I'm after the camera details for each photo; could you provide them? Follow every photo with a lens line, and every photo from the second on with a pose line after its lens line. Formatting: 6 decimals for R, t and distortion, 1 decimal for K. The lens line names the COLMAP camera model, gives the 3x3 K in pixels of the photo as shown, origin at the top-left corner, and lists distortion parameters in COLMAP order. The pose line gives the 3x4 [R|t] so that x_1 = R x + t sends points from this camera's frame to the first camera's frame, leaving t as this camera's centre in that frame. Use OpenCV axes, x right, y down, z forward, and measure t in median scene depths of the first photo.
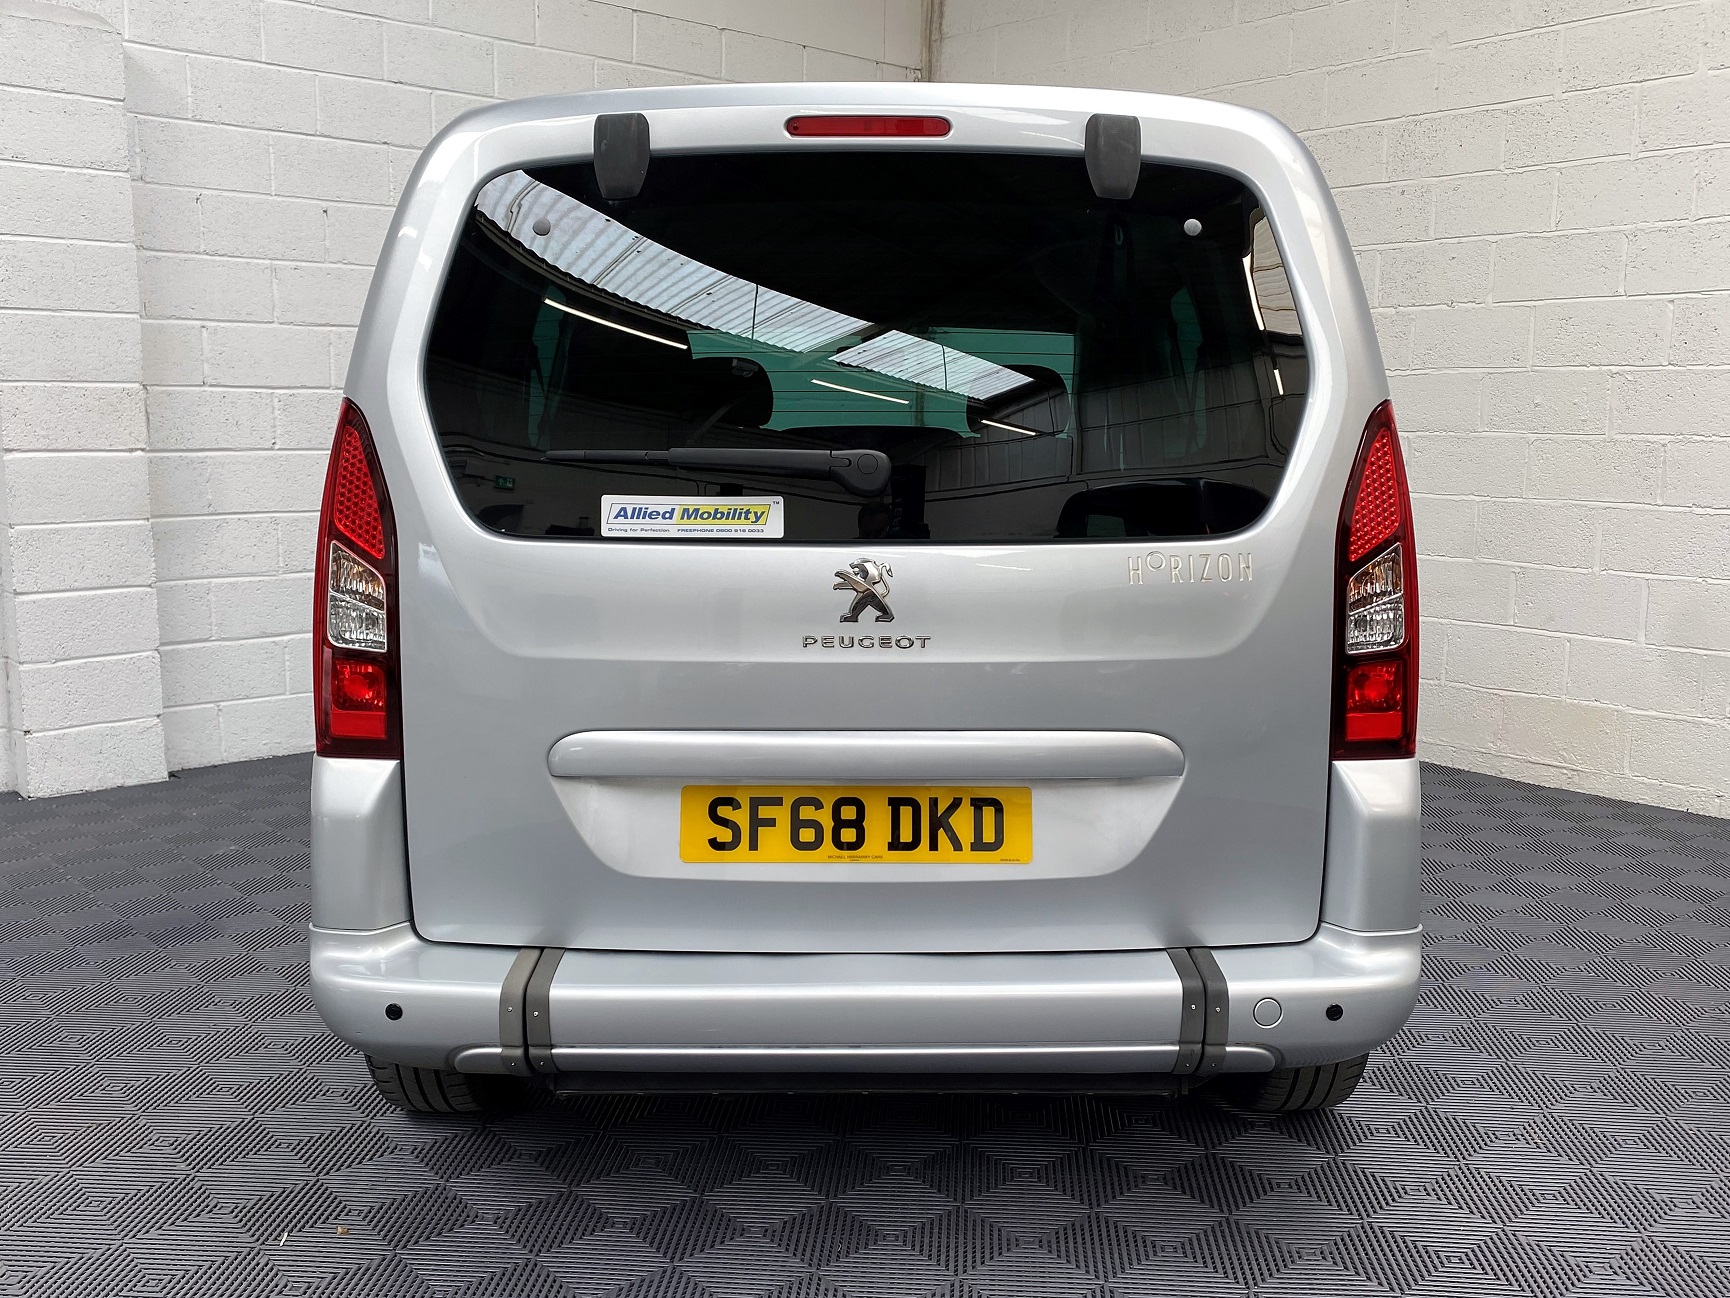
lens RADIAL K [[1460.4, 0, 881.6], [0, 1460.4, 622.8], [0, 0, 1]] dist [0.017442, -0.053075]
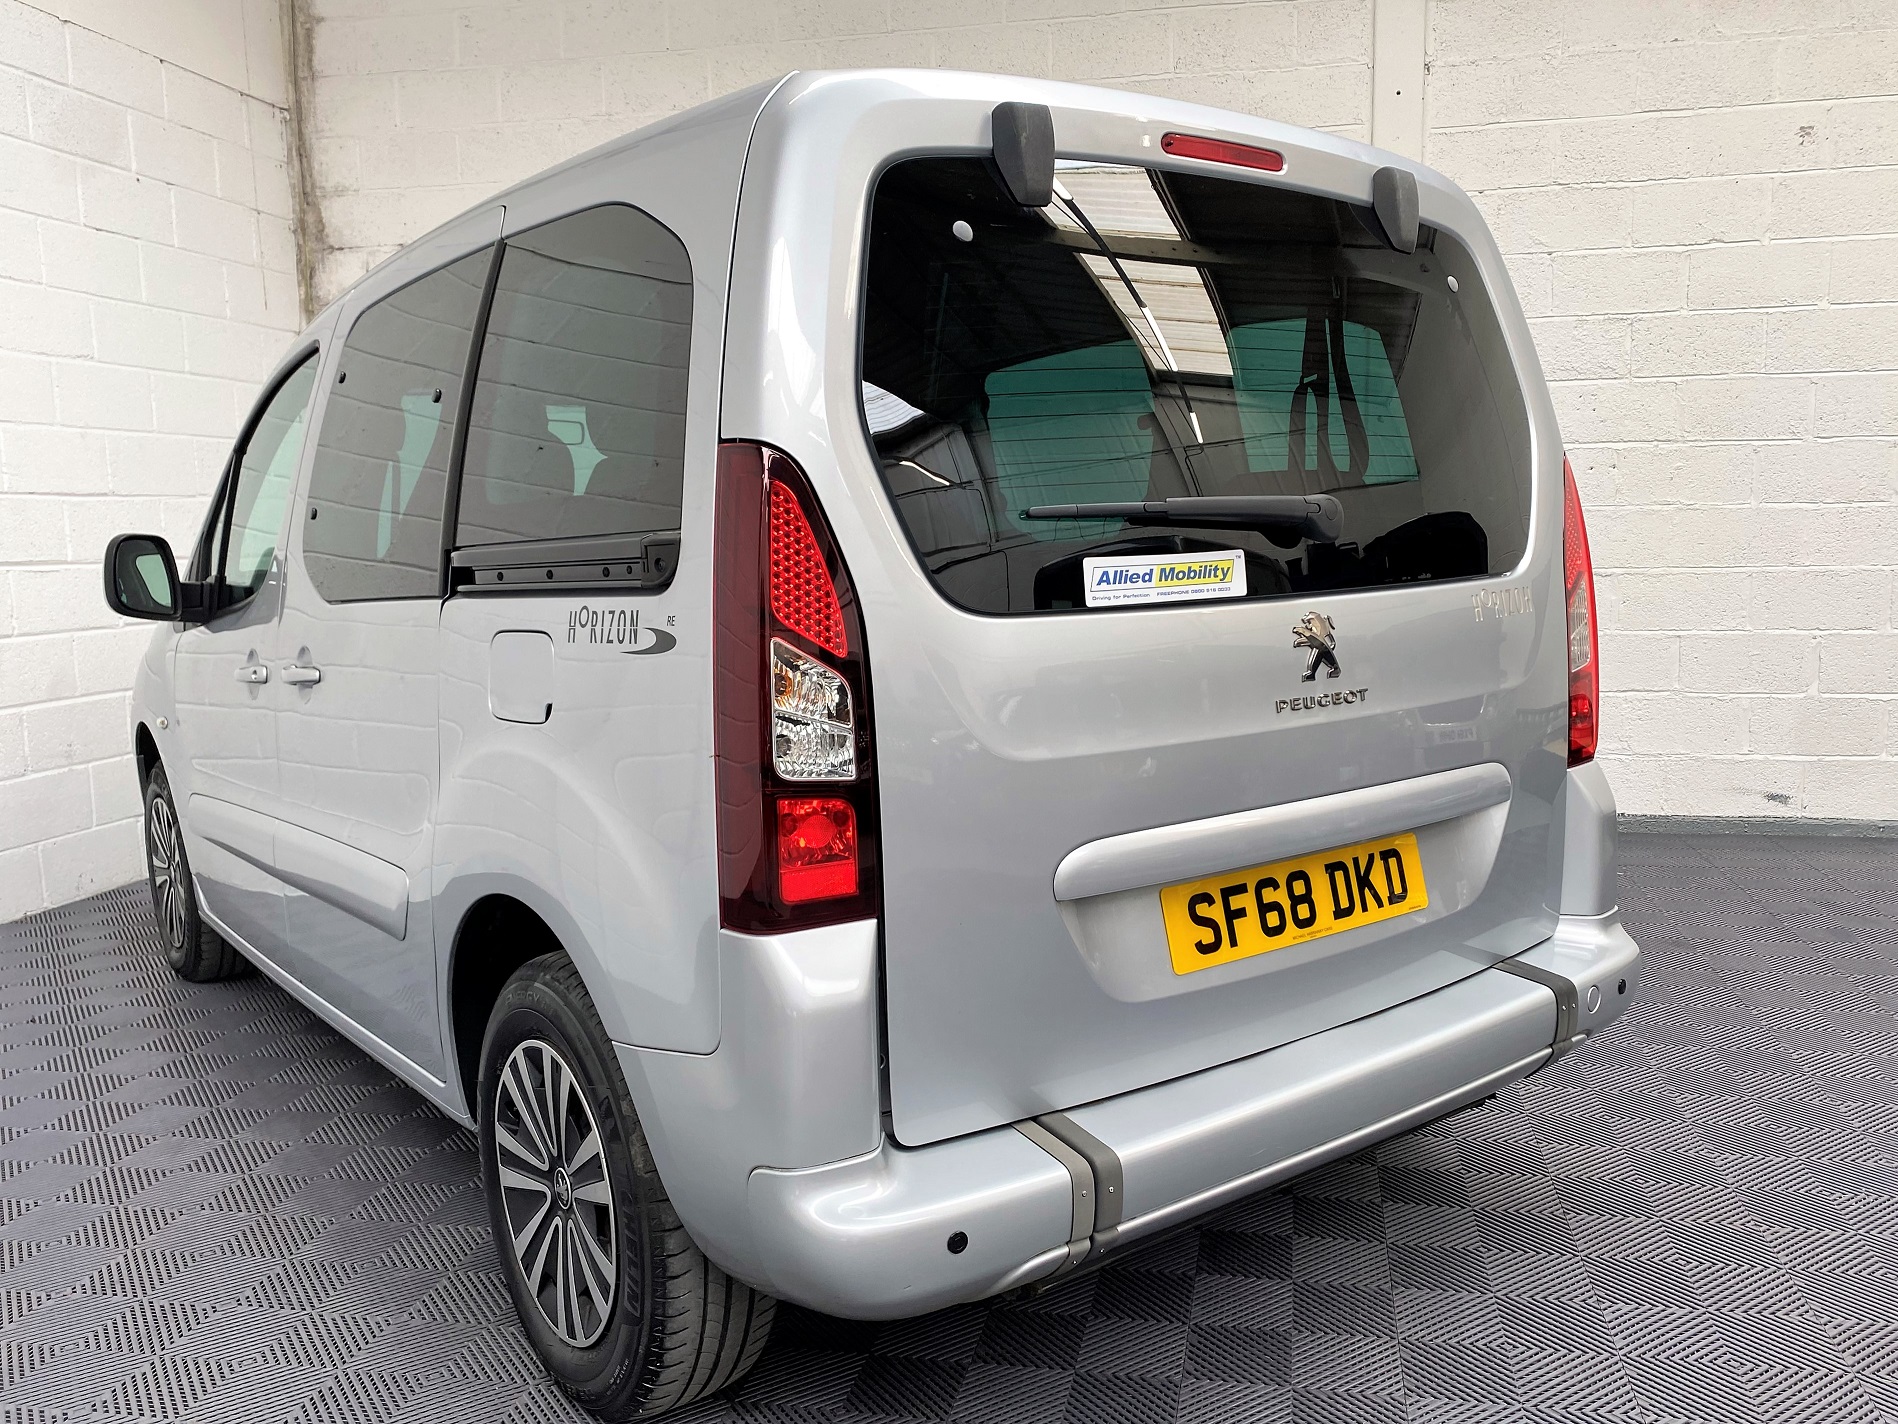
lens RADIAL K [[1481.8, 0, 963.3], [0, 1481.8, 710.4], [0, 0, 1]] dist [0.059594, -0.067412]
pose [[0.809202, -0.098656, 0.579189, -0.735279], [0.107949, 0.993984, 0.018492, -0.023078], [-0.577529, 0.047559, 0.814984, 0.345116]]
